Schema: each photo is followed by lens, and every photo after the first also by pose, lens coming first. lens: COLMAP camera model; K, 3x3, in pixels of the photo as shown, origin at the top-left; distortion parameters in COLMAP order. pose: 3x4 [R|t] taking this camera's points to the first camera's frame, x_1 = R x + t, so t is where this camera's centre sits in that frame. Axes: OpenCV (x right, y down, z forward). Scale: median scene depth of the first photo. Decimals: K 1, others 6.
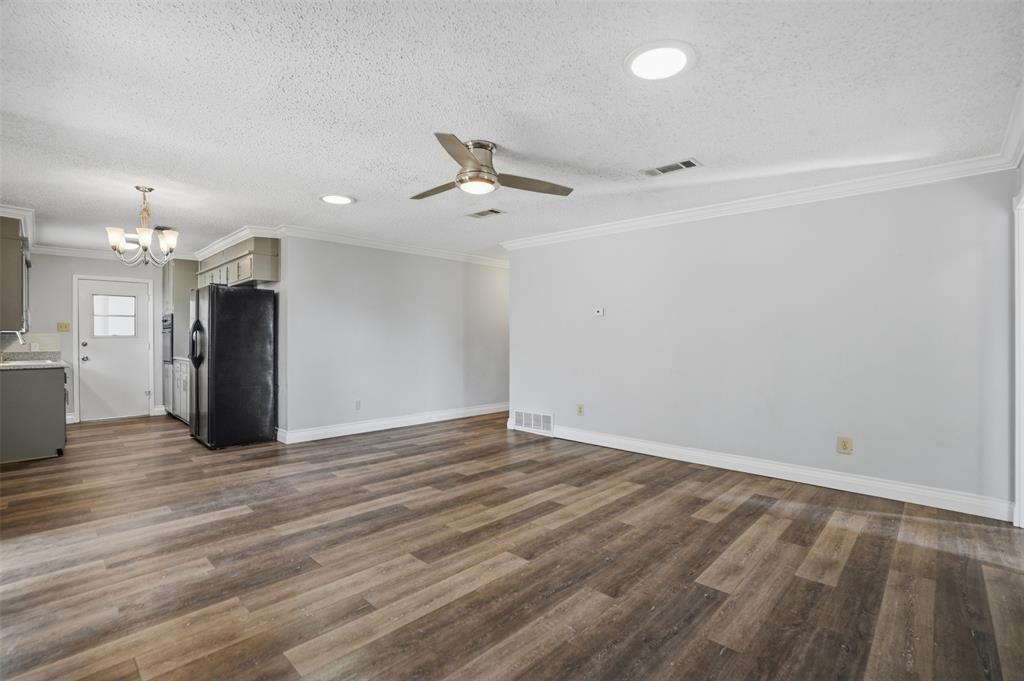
lens RADIAL K [[480.5, 0, 512.0], [0, 480.5, 340.5], [0, 0, 1]] dist [-0.086009, 0.019156]
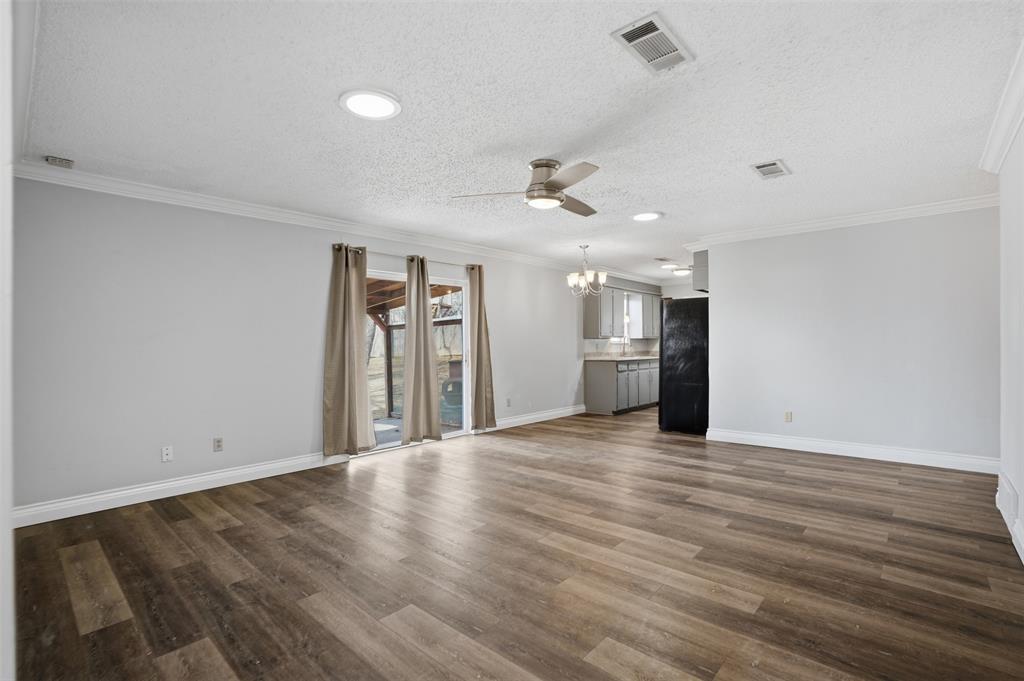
lens RADIAL K [[479.5, 0, 496.0], [0, 479.5, 344.3], [0, 0, 1]] dist [-0.046370, 0.000020]
pose [[-0.003186, 0.003261, -0.999990, 0.982793], [0.009853, 0.999946, 0.003229, -0.005946], [0.999946, -0.009843, -0.003218, 0.860697]]
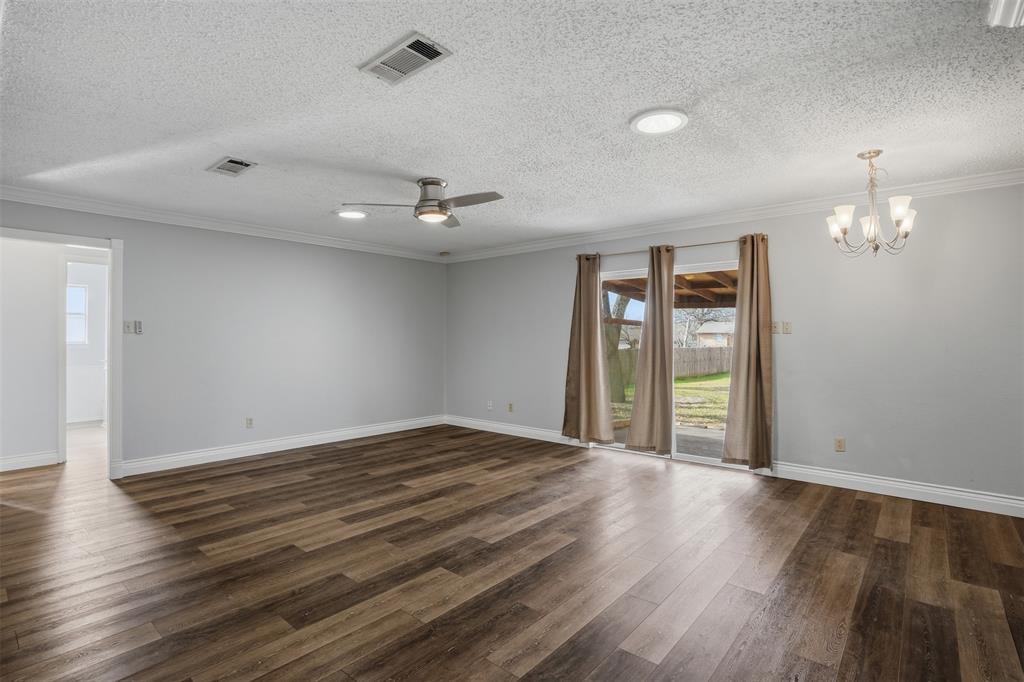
lens RADIAL K [[480.5, 0, 512.0], [0, 480.5, 341.0], [0, 0, 1]] dist [-0.086009, 0.019156]
pose [[-0.998263, -0.004786, -0.058718, -0.193189], [-0.005130, 0.999971, 0.005711, -0.021875], [0.058689, 0.006002, -0.998258, 2.094910]]
